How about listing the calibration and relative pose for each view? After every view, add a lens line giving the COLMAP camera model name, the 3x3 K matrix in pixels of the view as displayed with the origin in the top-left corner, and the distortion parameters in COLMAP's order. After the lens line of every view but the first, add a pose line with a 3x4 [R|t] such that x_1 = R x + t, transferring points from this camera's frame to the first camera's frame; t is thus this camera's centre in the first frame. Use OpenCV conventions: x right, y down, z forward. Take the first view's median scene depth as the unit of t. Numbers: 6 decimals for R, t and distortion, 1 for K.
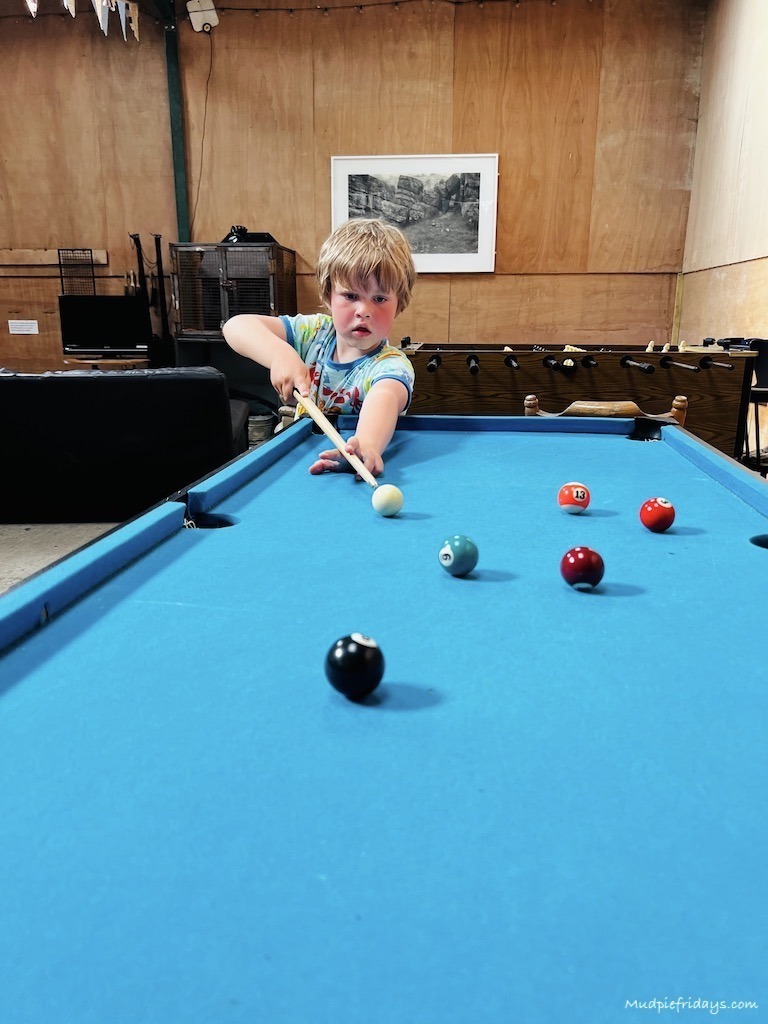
lens RADIAL K [[776.8, 0, 386.0], [0, 776.8, 508.3], [0, 0, 1]] dist [0.042960, -0.043920]
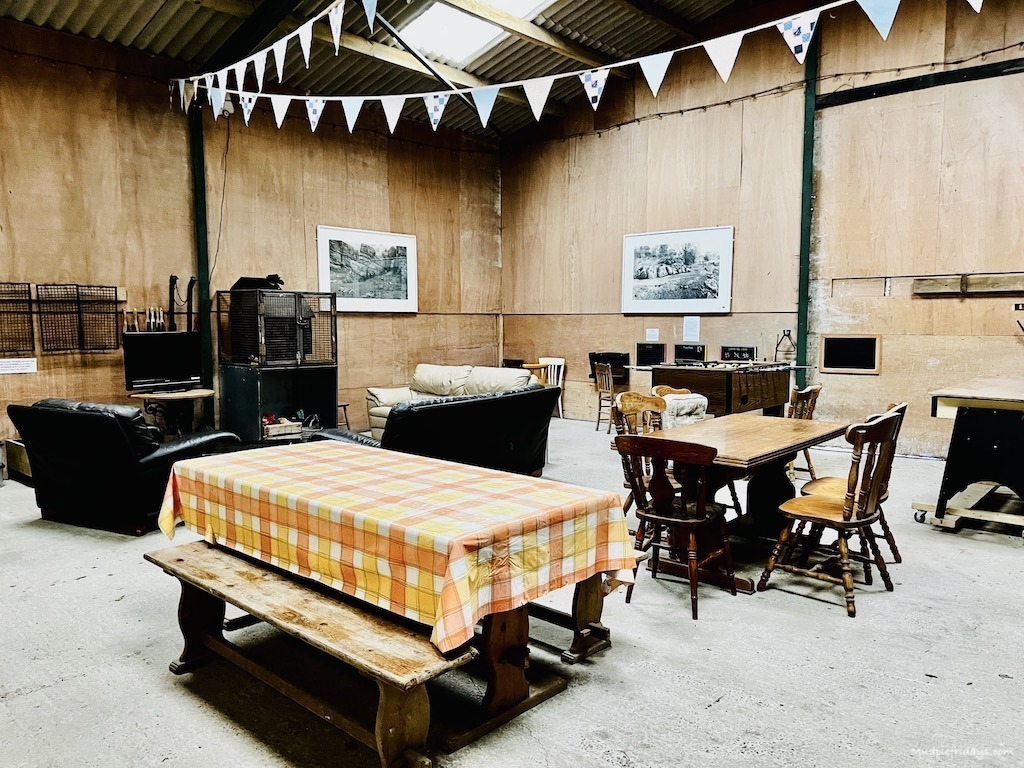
lens RADIAL K [[776.8, 0, 511.6], [0, 776.8, 388.4], [0, 0, 1]] dist [0.042960, -0.043920]
pose [[0.589197, -0.075025, 0.804499, -0.939206], [0.194943, 0.979465, -0.051430, -0.054955], [-0.784120, 0.187134, 0.591723, 0.031880]]
